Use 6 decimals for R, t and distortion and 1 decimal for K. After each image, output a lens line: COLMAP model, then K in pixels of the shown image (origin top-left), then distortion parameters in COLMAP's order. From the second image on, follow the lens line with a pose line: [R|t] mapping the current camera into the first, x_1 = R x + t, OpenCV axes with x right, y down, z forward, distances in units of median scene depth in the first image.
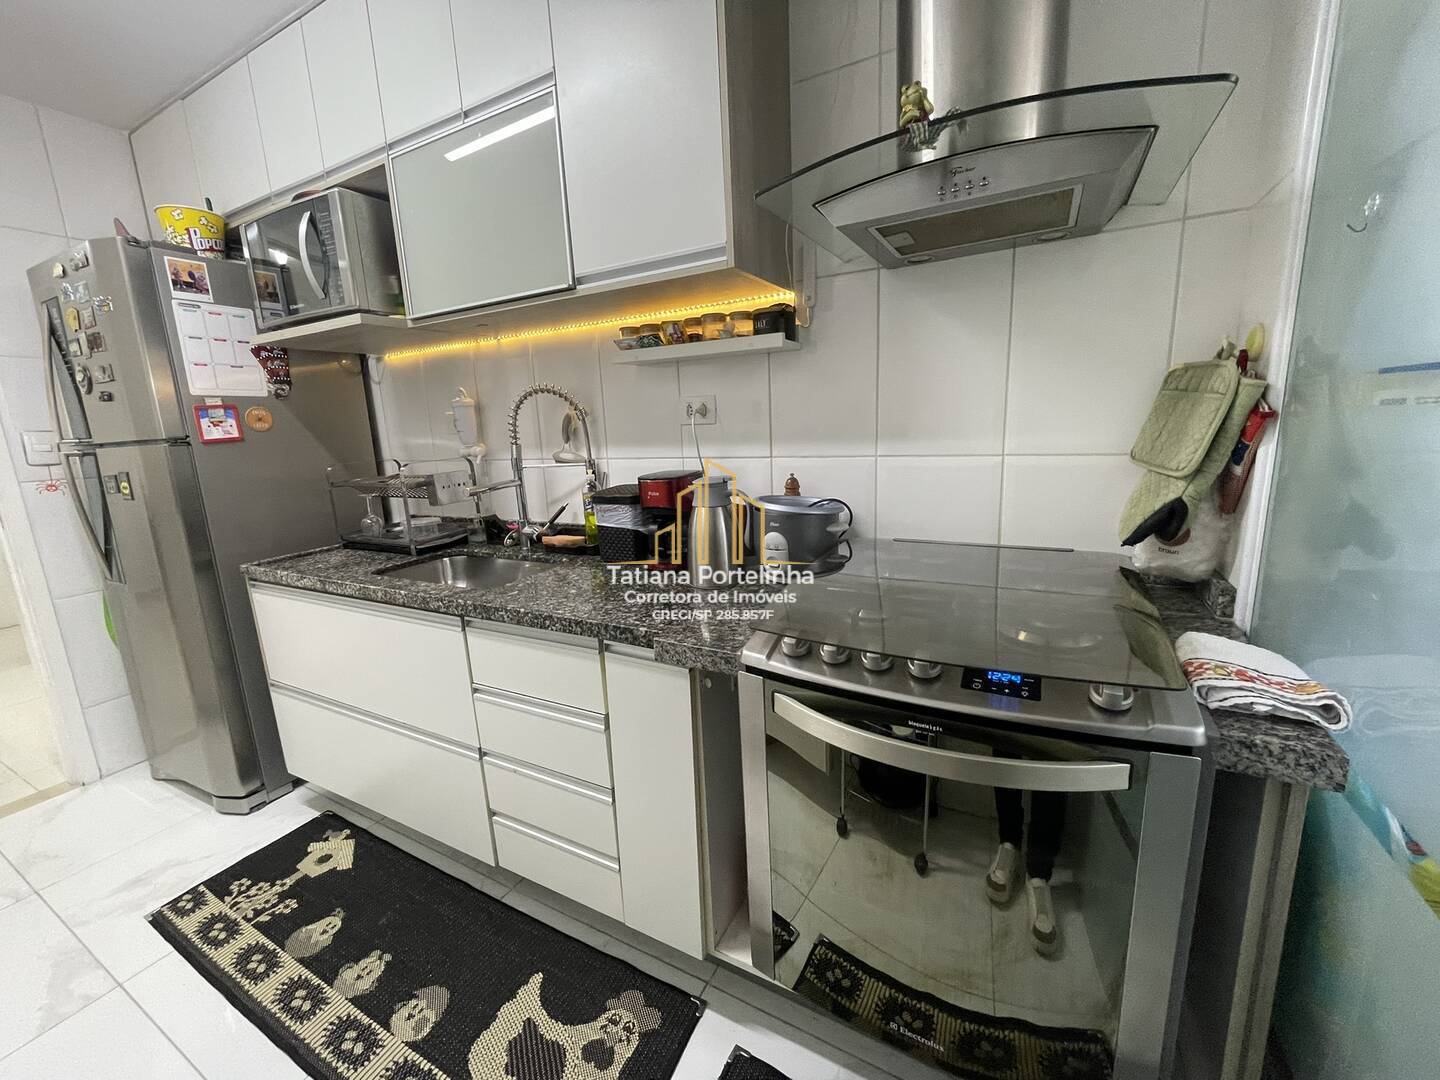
lens RADIAL K [[583.3, 0, 721.7], [0, 583.3, 535.6], [0, 0, 1]] dist [-0.003080, -0.000053]
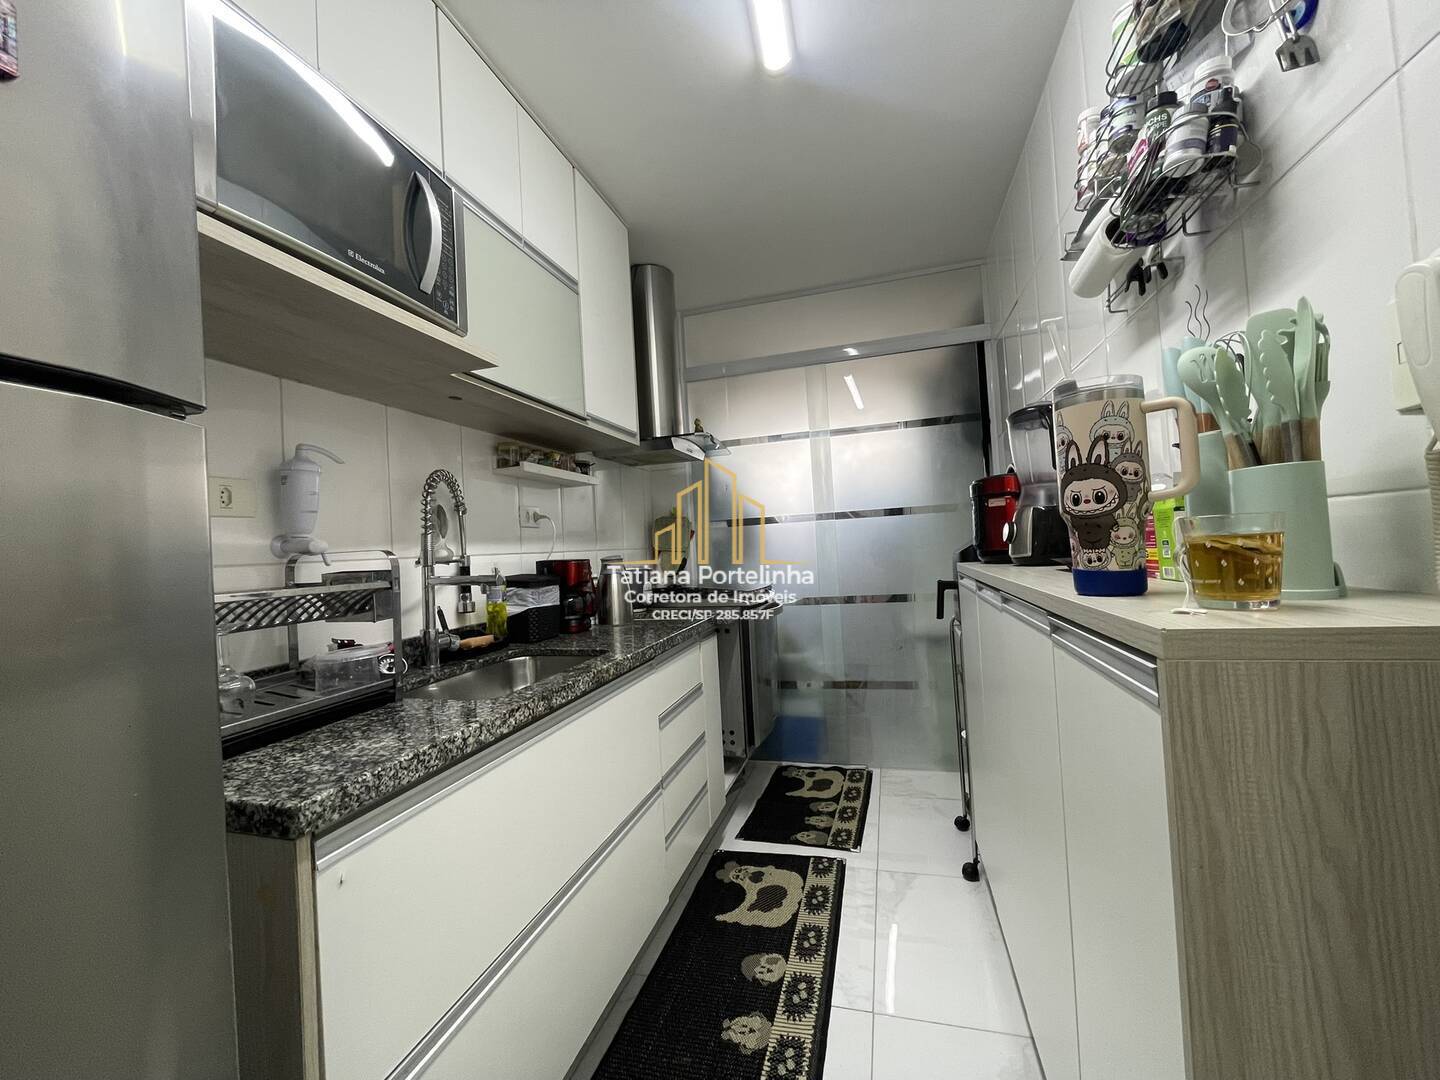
lens RADIAL K [[583.3, 0, 718.4], [0, 583.3, 536.2], [0, 0, 1]] dist [-0.003080, -0.000053]
pose [[-0.210163, 0.077461, 0.974593, -1.654055], [0.260596, 0.965230, -0.020522, -0.042781], [-0.942296, 0.249662, -0.223042, 1.075072]]
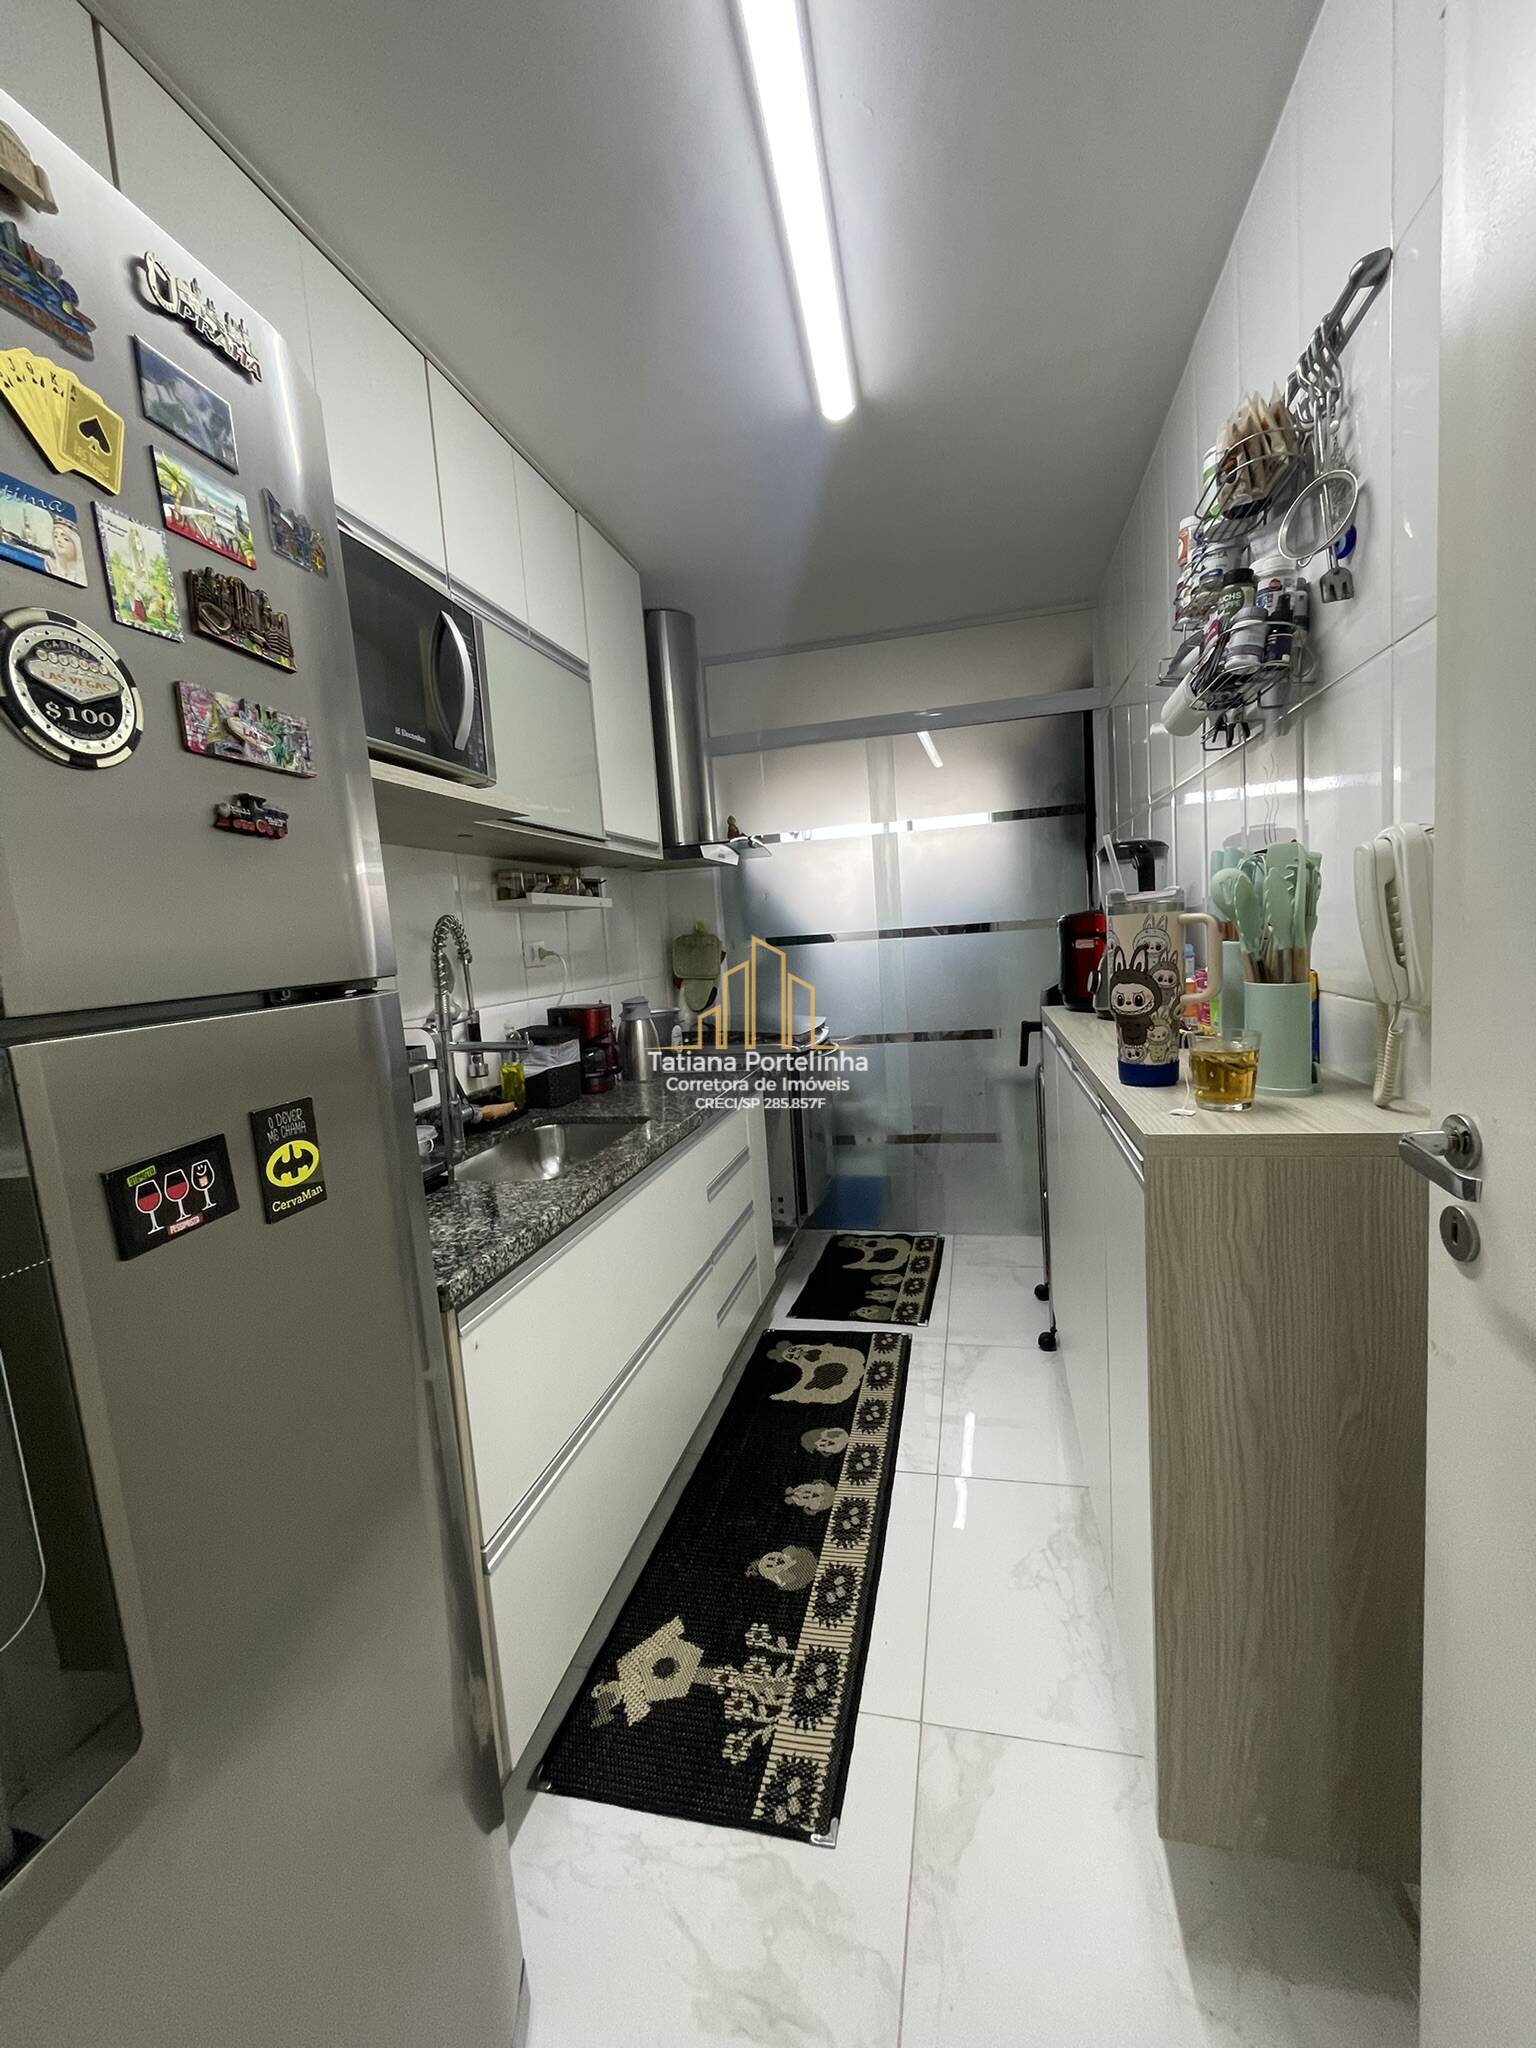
lens RADIAL K [[829.5, 0, 773.0], [0, 829.5, 1025.9], [0, 0, 1]] dist [-0.003080, -0.000053]
pose [[-0.252155, -0.043495, 0.966709, -1.930584], [0.272740, 0.955295, 0.114122, -0.168043], [-0.928456, 0.292436, -0.229019, 1.165487]]
